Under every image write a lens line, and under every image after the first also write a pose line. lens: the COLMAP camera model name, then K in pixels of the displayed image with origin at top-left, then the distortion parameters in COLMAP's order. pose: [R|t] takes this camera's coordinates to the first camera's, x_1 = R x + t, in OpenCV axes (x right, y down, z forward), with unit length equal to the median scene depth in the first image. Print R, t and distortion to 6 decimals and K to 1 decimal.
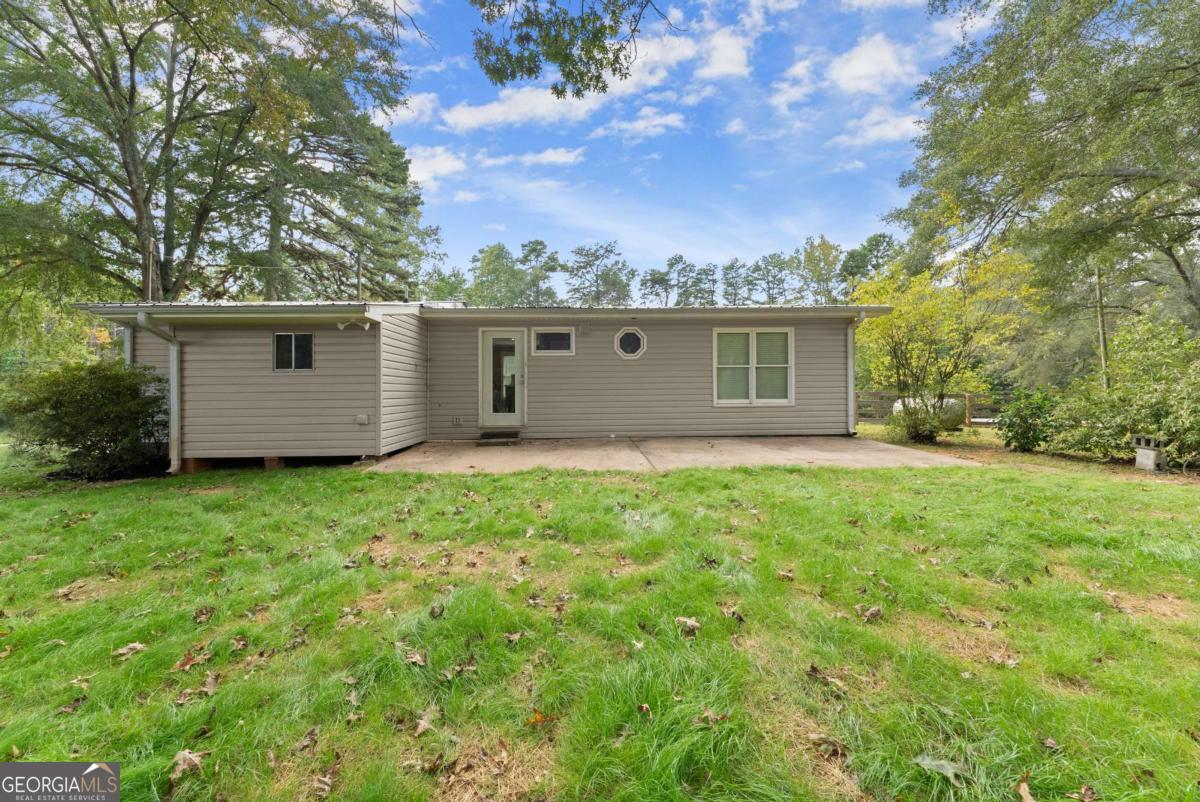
lens RADIAL K [[493.7, 0, 594.5], [0, 493.7, 394.5], [0, 0, 1]] dist [0.000656, -0.000325]
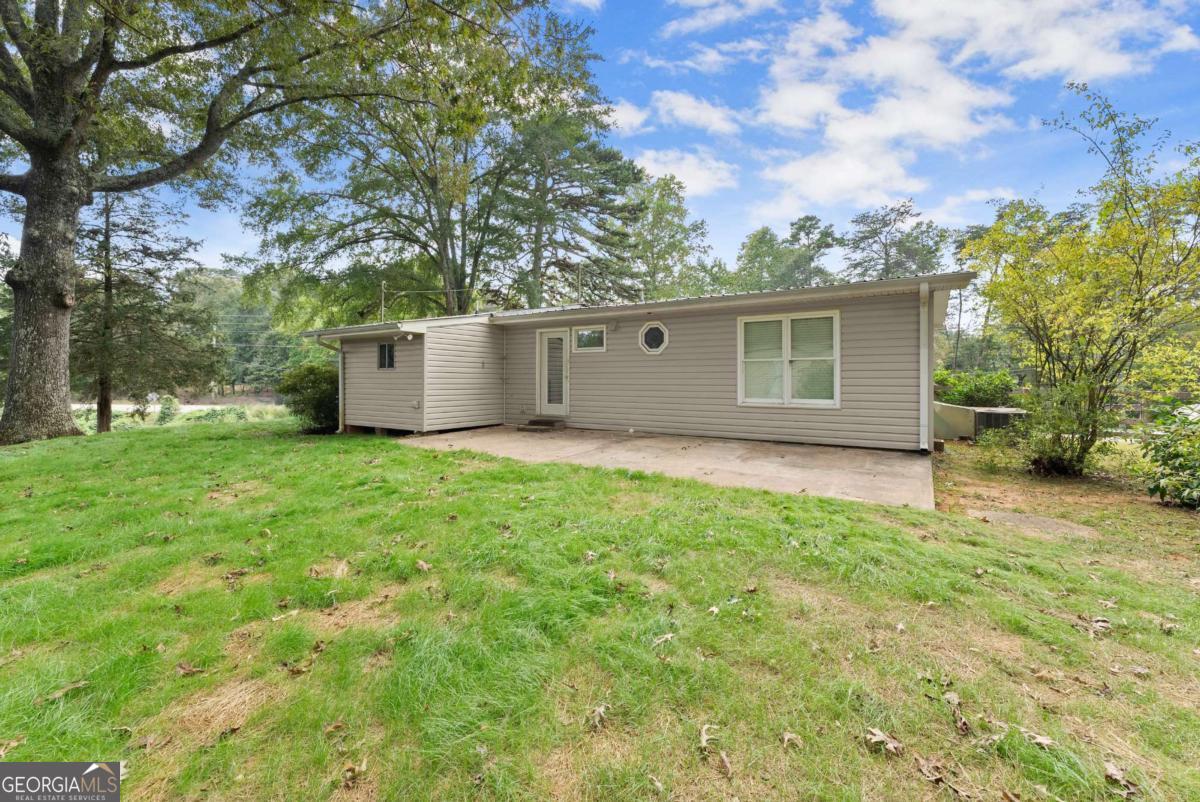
lens RADIAL K [[493.7, 0, 595.7], [0, 493.7, 395.5], [0, 0, 1]] dist [0.000656, -0.000325]
pose [[0.817374, 0.028183, -0.575418, 0.542470], [-0.012949, 0.999449, 0.030558, -0.017471], [0.575962, -0.017526, 0.817288, 0.121895]]
